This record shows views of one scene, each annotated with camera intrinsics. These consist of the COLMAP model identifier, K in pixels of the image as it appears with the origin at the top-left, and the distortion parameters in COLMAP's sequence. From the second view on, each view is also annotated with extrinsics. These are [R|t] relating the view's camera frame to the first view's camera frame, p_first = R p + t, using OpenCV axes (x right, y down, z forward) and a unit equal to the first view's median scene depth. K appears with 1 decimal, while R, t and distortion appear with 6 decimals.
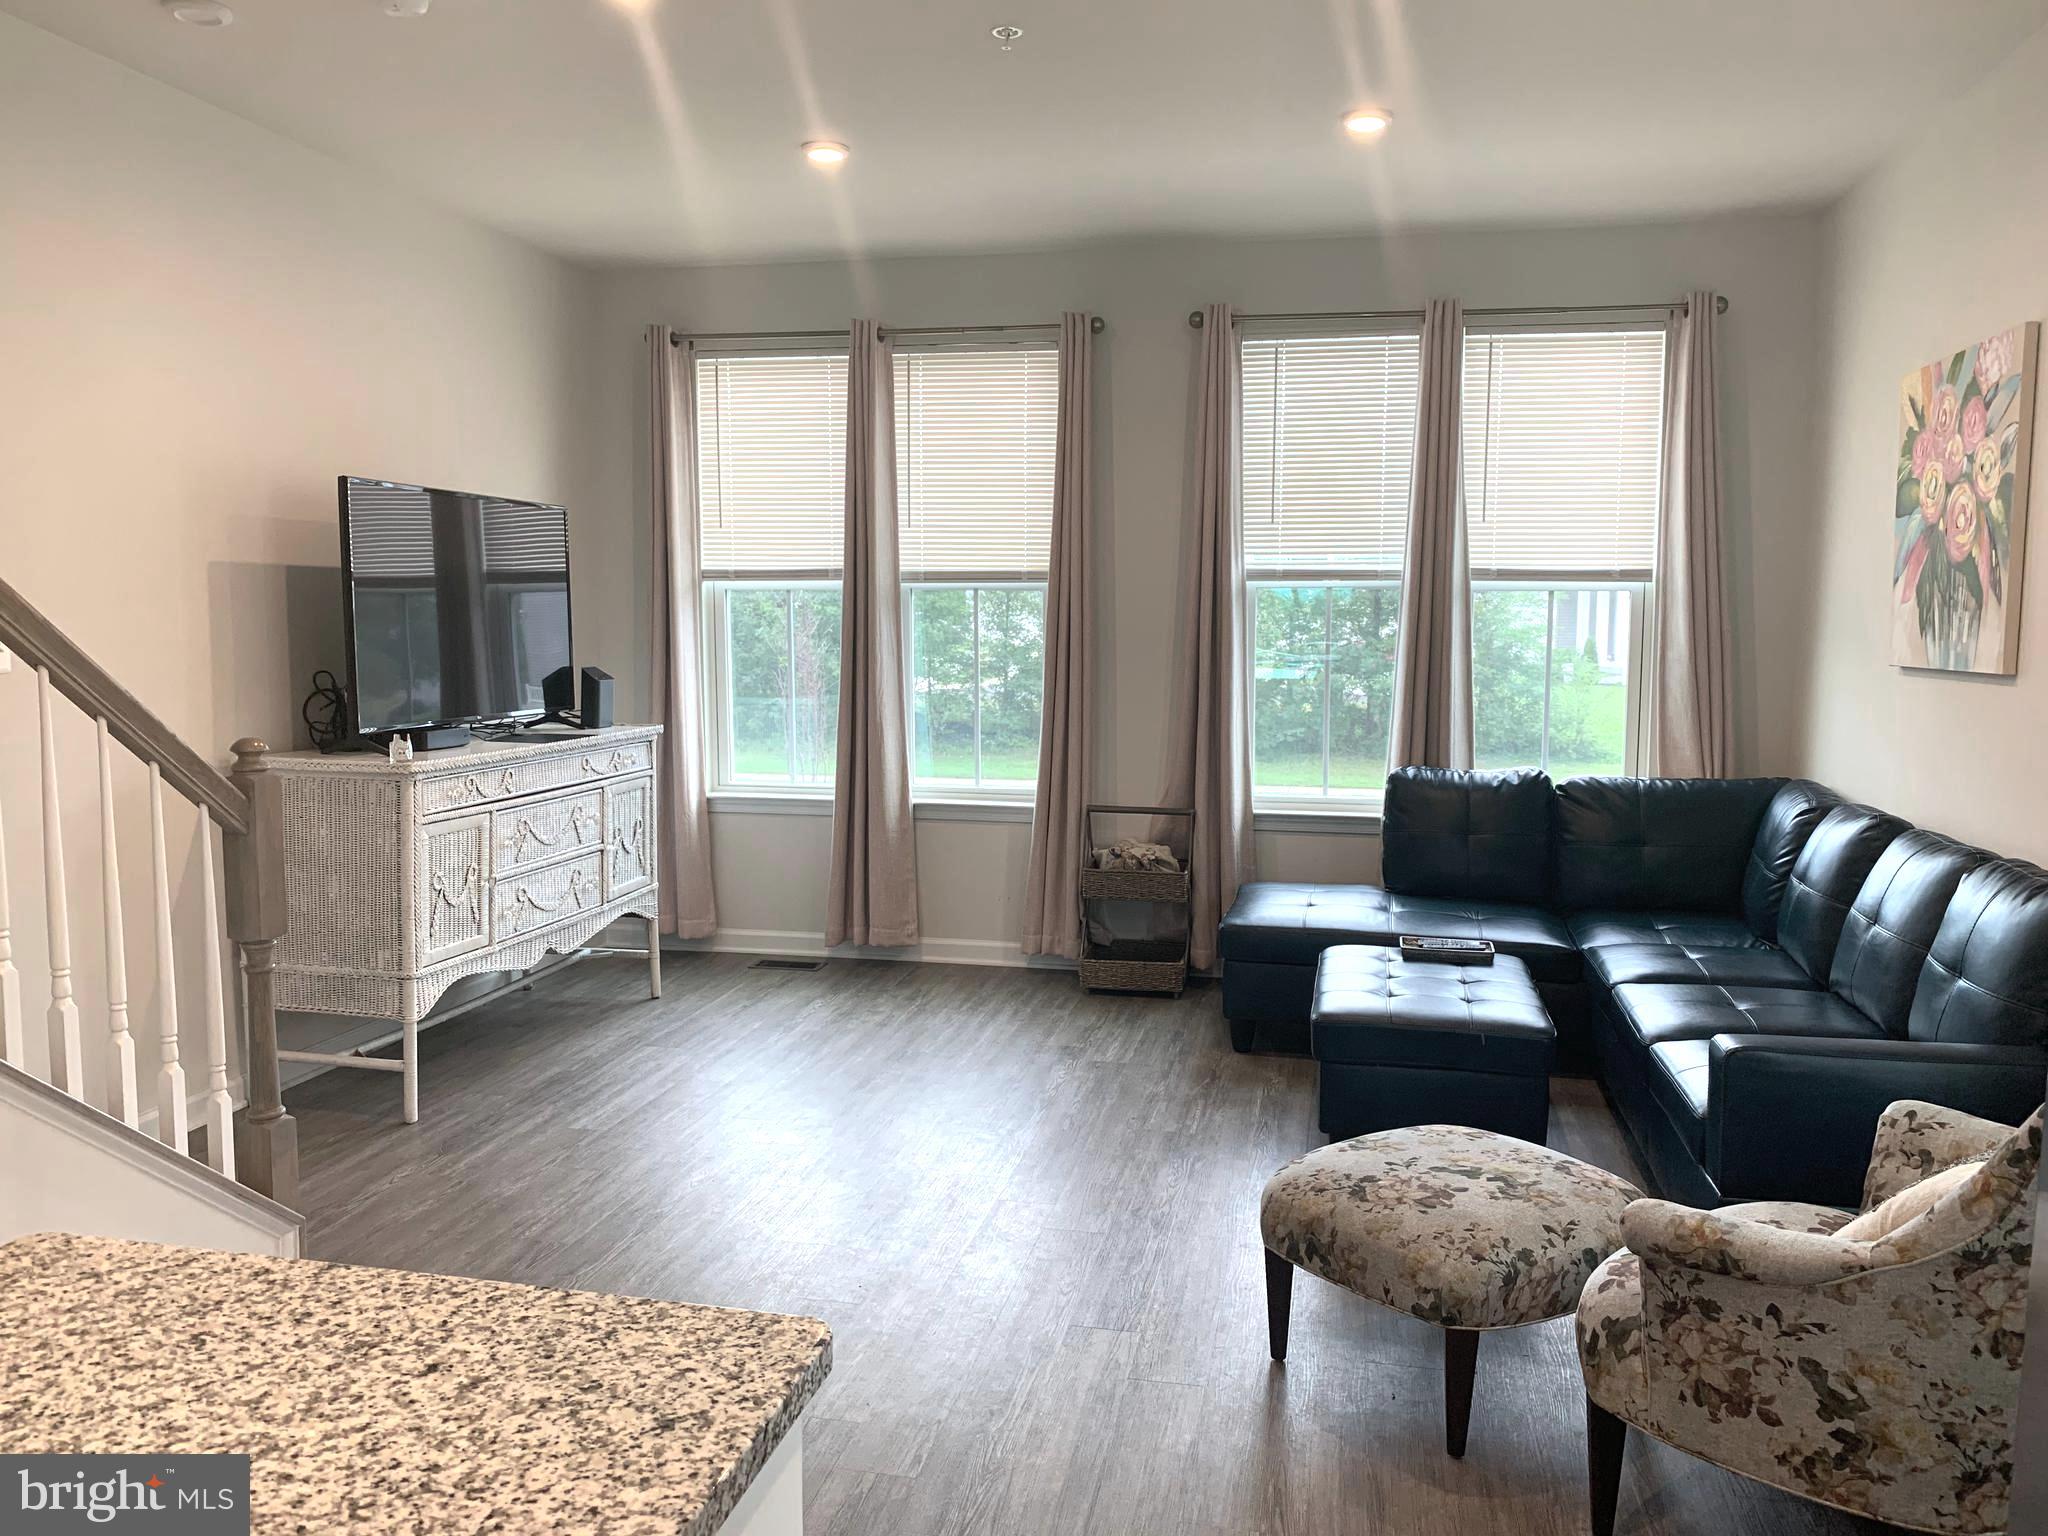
lens RADIAL K [[1582.6, 0, 1024.0], [0, 1582.6, 768.0], [0, 0, 1]] dist [0.008262, -0.000938]
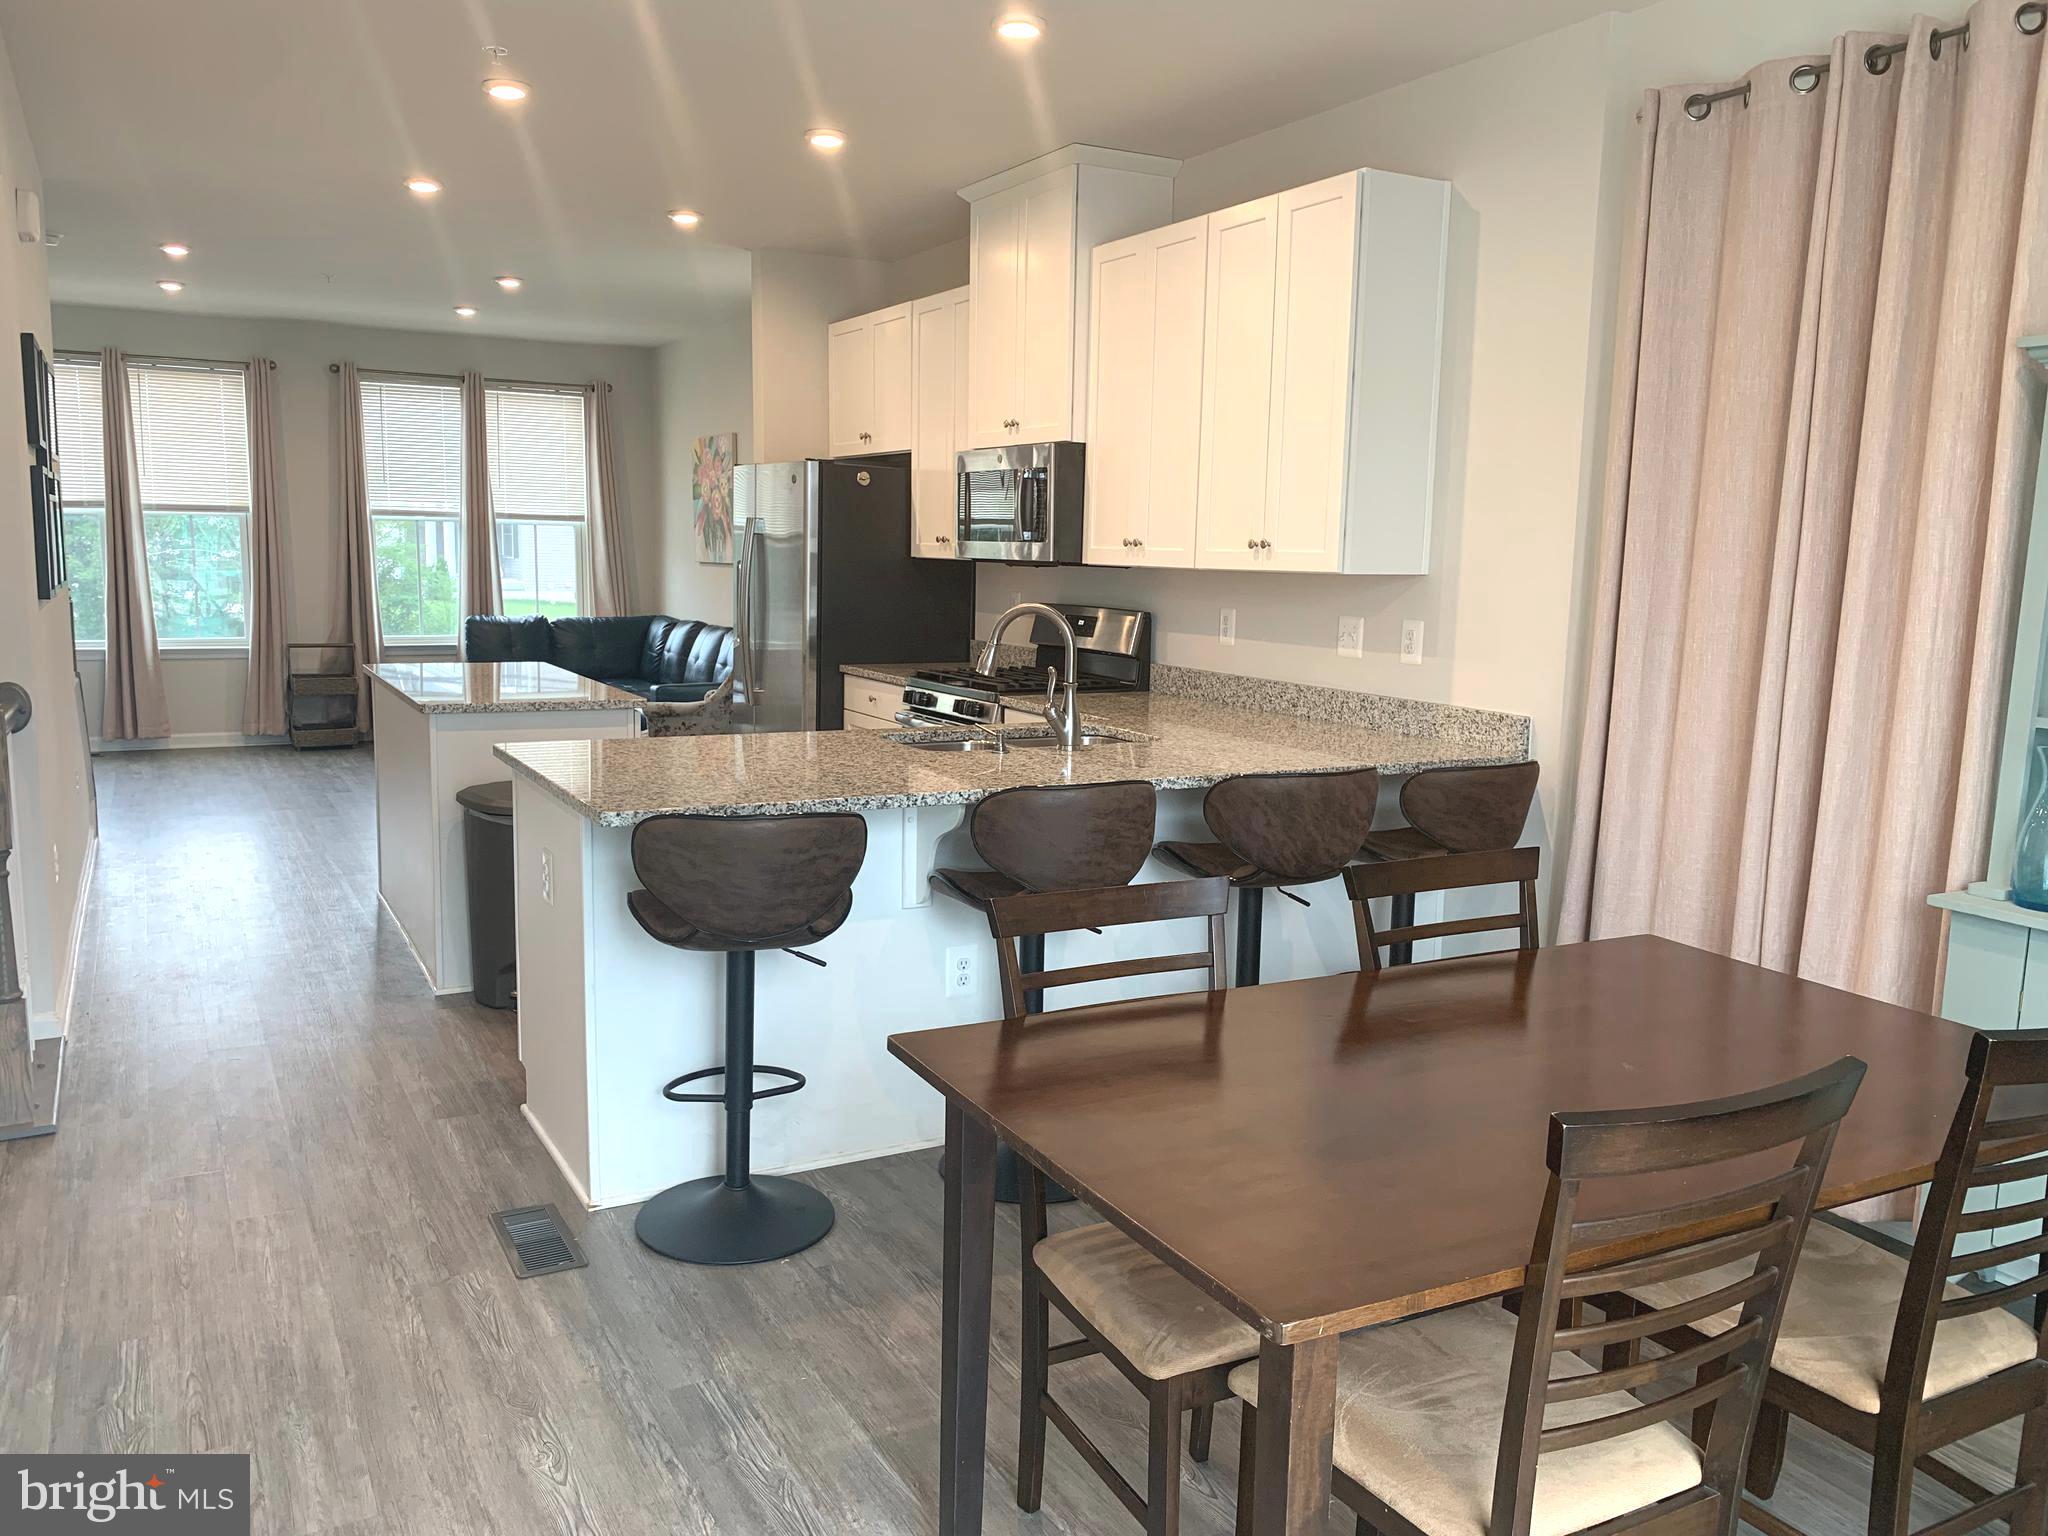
lens RADIAL K [[1571.8, 0, 1024.0], [0, 1571.8, 768.0], [0, 0, 1]] dist [0.061582, -0.076188]
pose [[0.757189, -0.081299, 0.648117, -0.738092], [0.047936, 0.996465, 0.068992, 0.120138], [-0.651435, -0.021172, 0.758409, -1.297162]]
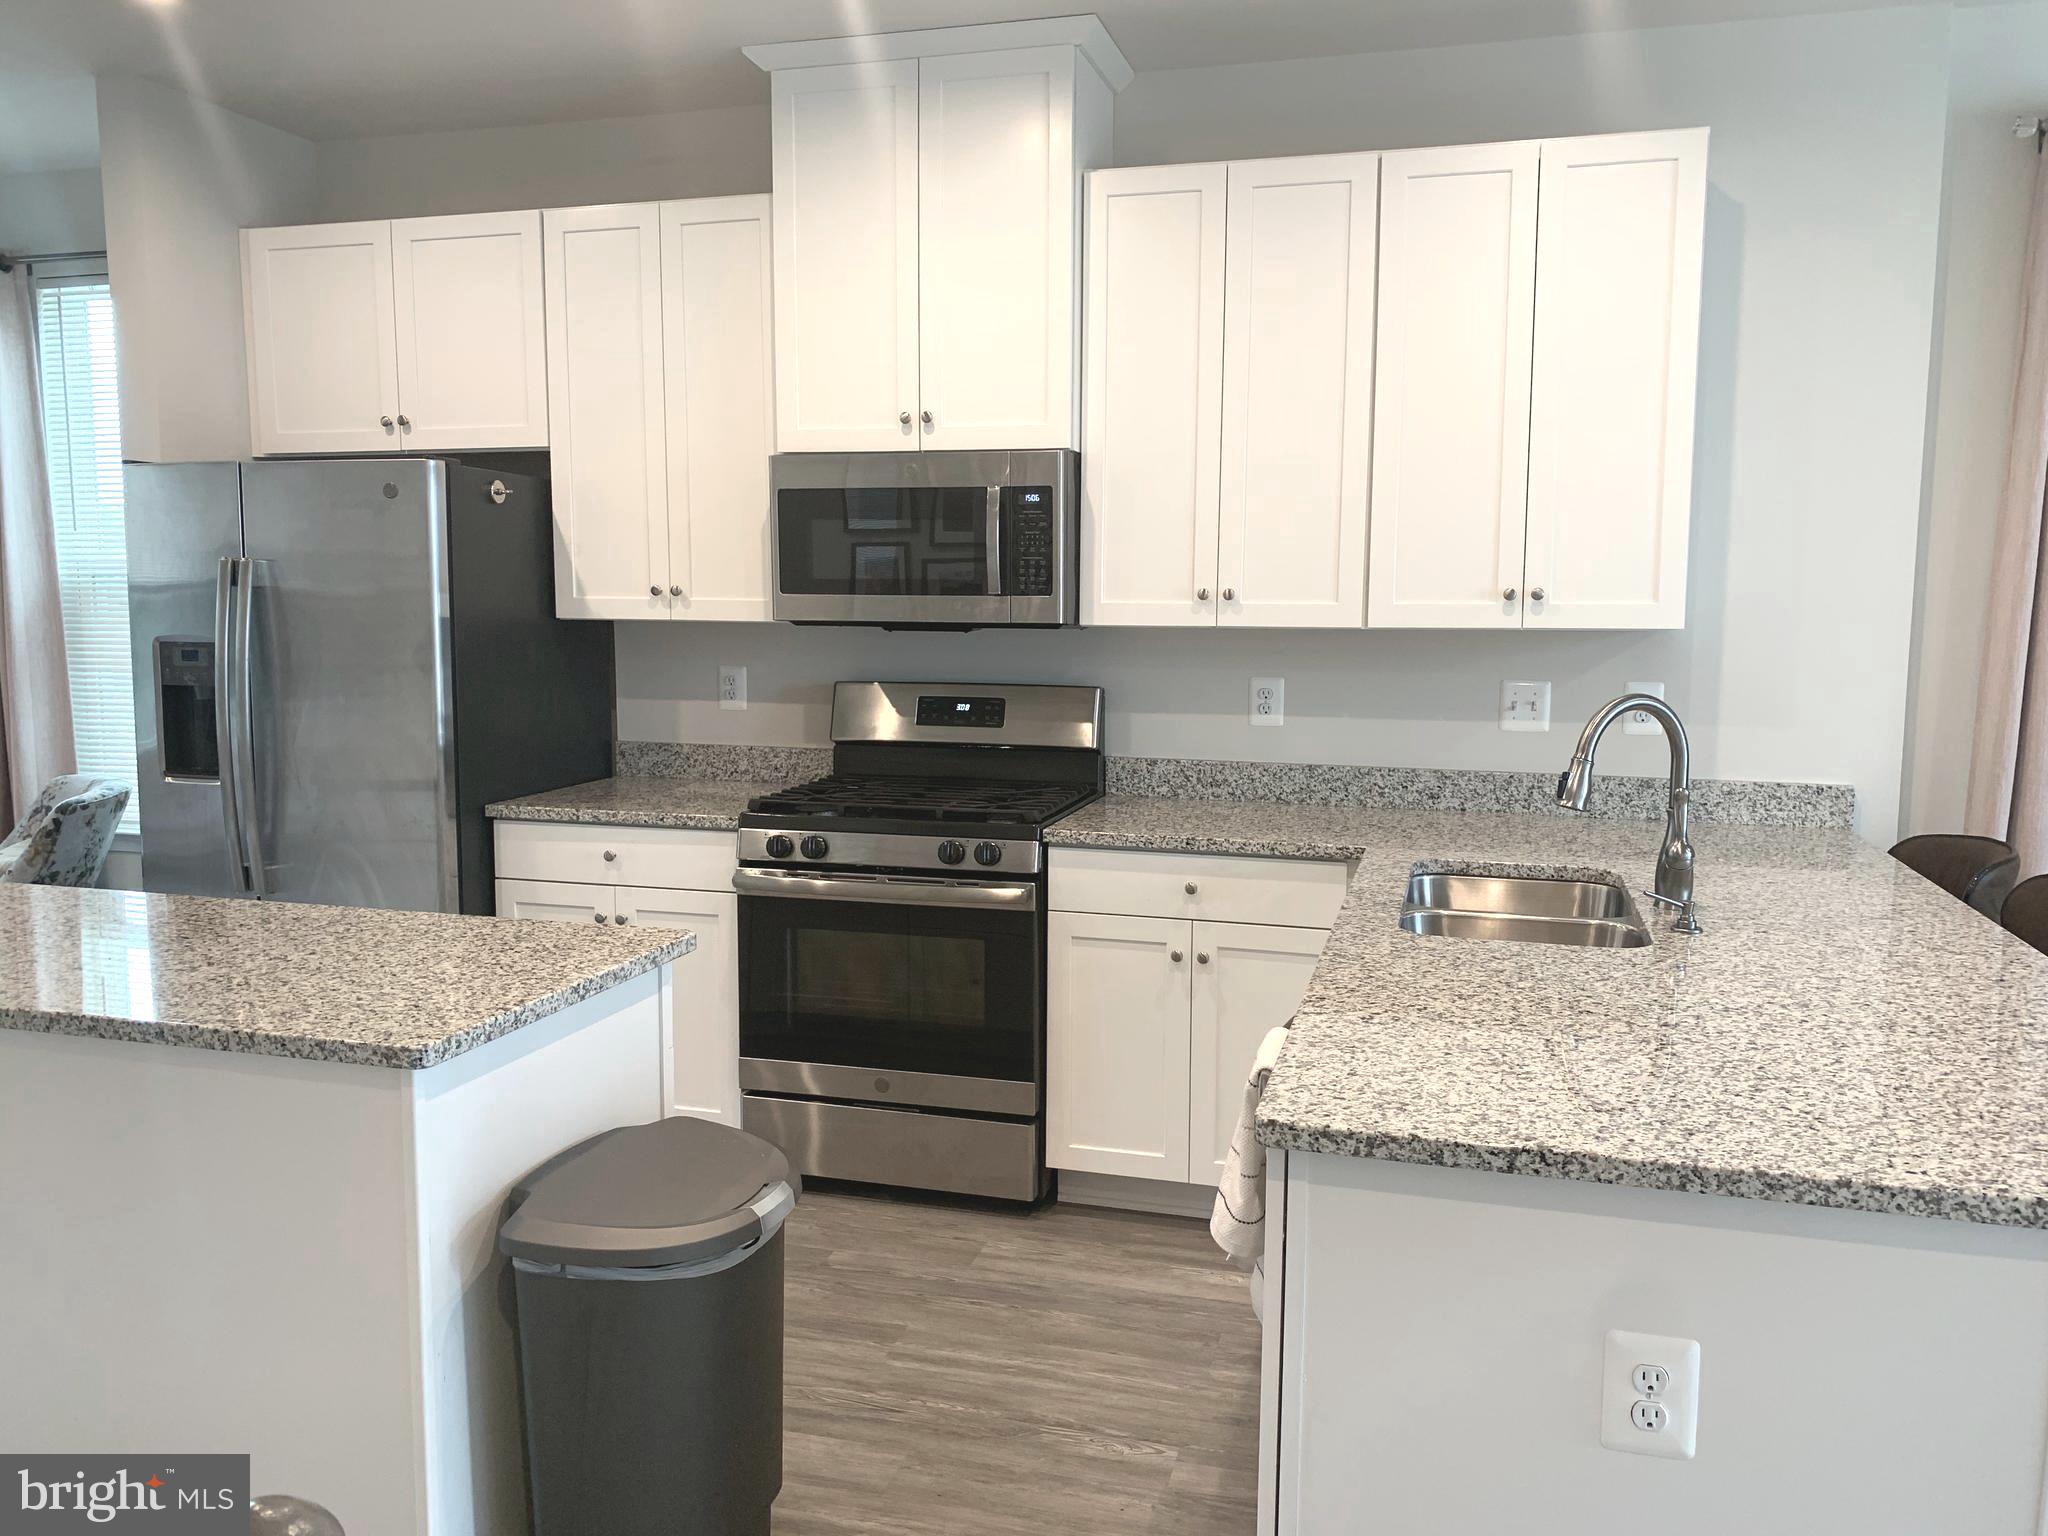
lens RADIAL K [[1547.0, 0, 1024.0], [0, 1547.0, 768.0], [0, 0, 1]] dist [0.059704, -0.079161]
pose [[0.064921, -0.117068, 0.991000, -0.740776], [0.095755, 0.989243, 0.110588, 0.014880], [-0.993286, 0.087714, 0.075432, -0.287563]]
